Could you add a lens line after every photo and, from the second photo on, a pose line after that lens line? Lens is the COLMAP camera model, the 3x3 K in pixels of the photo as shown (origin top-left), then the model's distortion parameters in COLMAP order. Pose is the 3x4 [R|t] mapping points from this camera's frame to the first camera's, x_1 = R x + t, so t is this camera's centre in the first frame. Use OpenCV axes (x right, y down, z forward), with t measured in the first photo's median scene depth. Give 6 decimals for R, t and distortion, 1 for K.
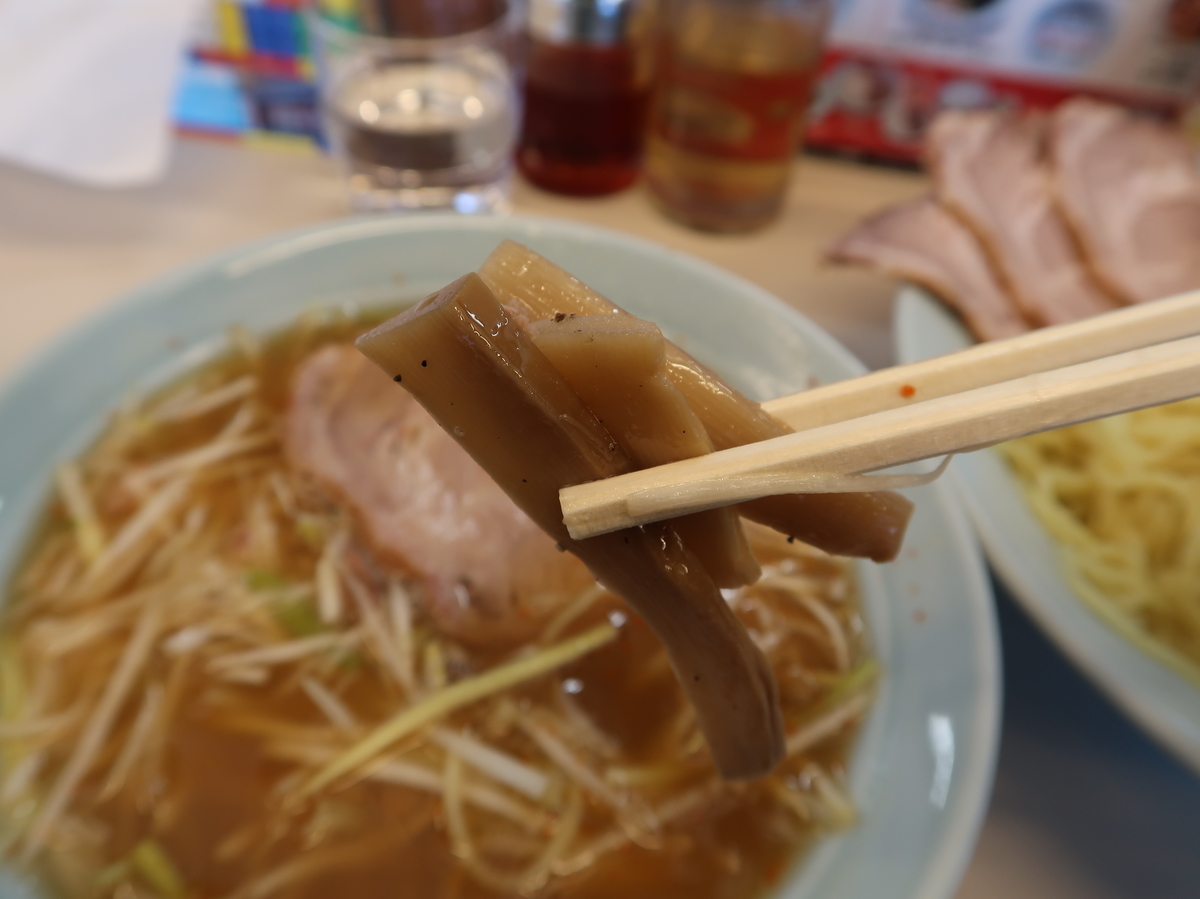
lens RADIAL K [[943.4, 0, 602.3], [0, 943.4, 458.2], [0, 0, 1]] dist [-0.036569, 0.021053]
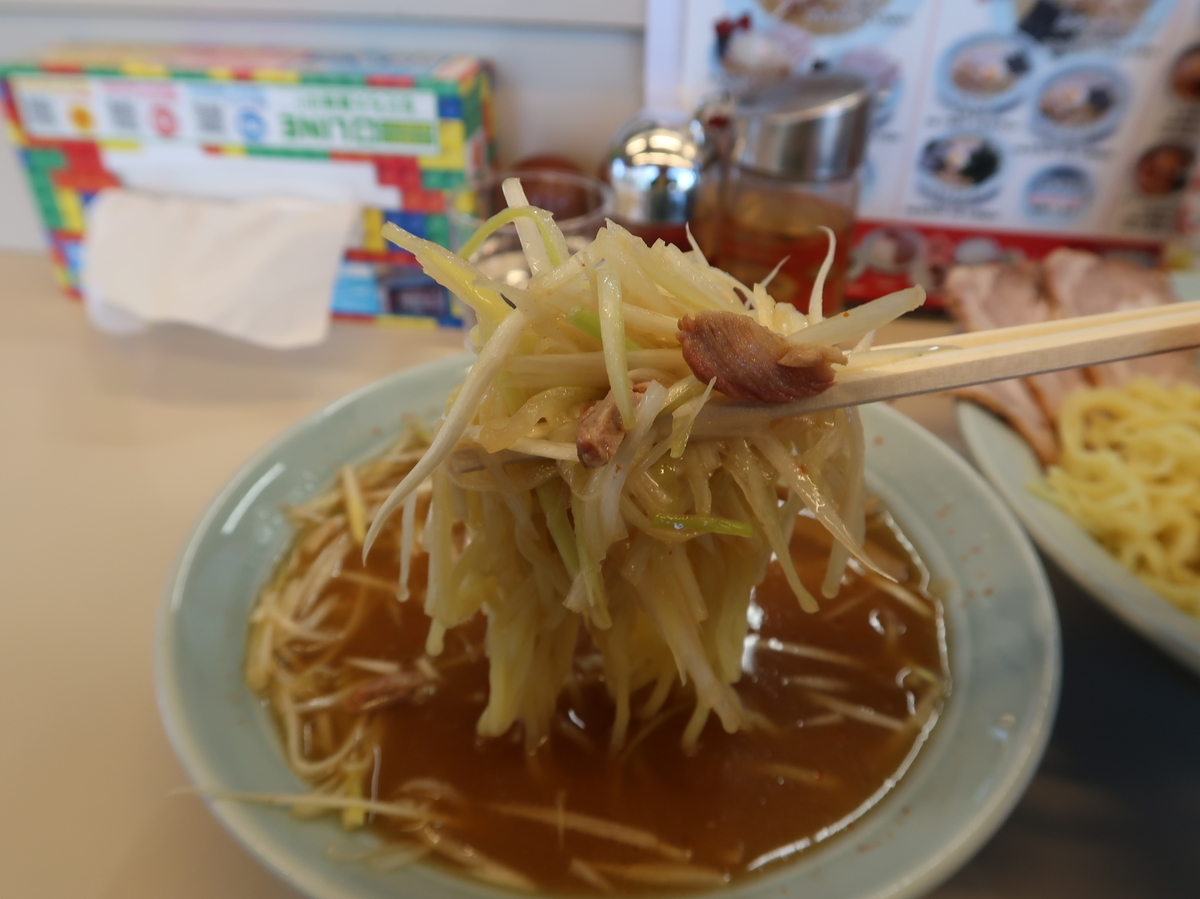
lens RADIAL K [[943.4, 0, 595.8], [0, 943.4, 440.4], [0, 0, 1]] dist [-0.036569, 0.021053]
pose [[0.997546, -0.049207, -0.049797, -0.099136], [0.036035, 0.970749, -0.237379, 0.222785], [0.060021, 0.235002, 0.970140, -0.262217]]
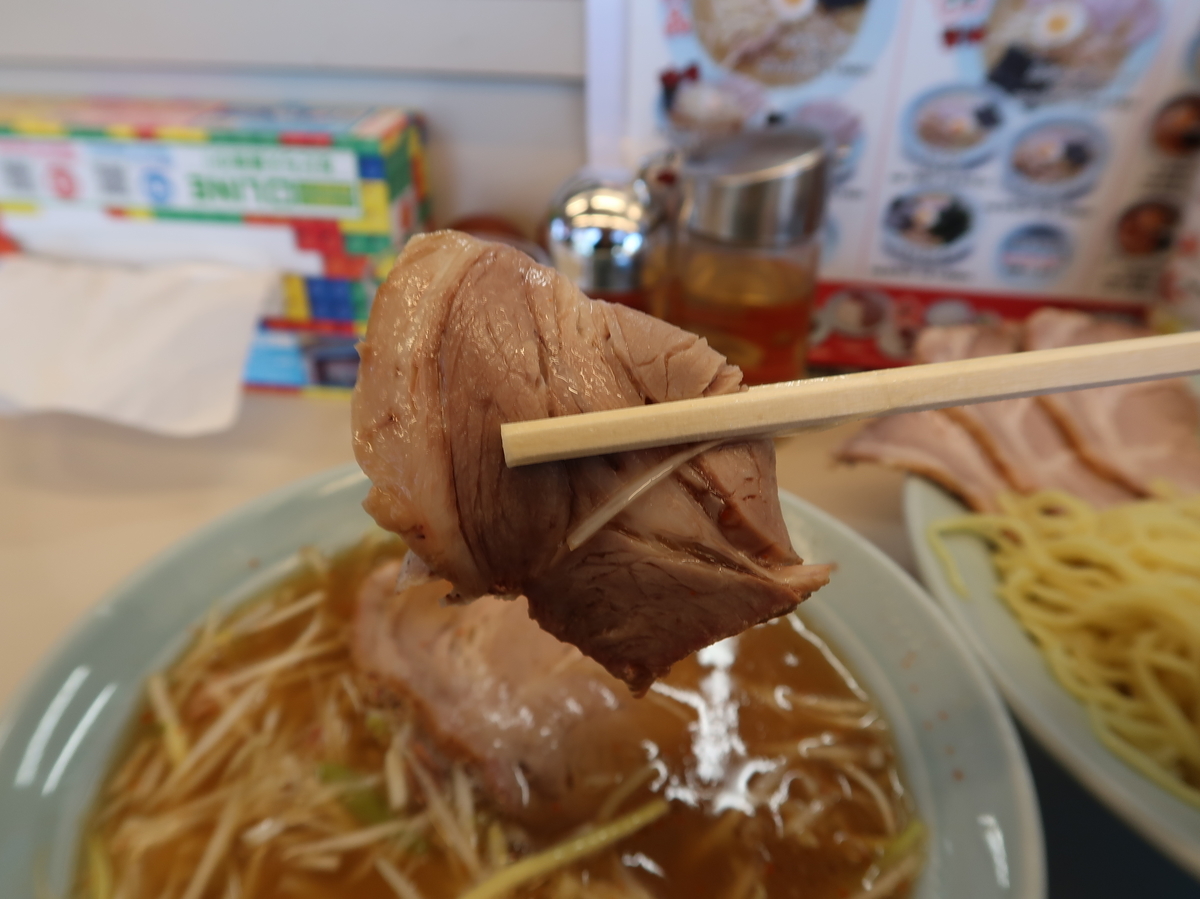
lens RADIAL K [[943.4, 0, 596.1], [0, 943.4, 440.0], [0, 0, 1]] dist [-0.036569, 0.021053]
pose [[0.997638, -0.060824, -0.031916, -0.006258], [0.050304, 0.963352, -0.263481, 0.054930], [0.046772, 0.261253, 0.964137, -0.103033]]
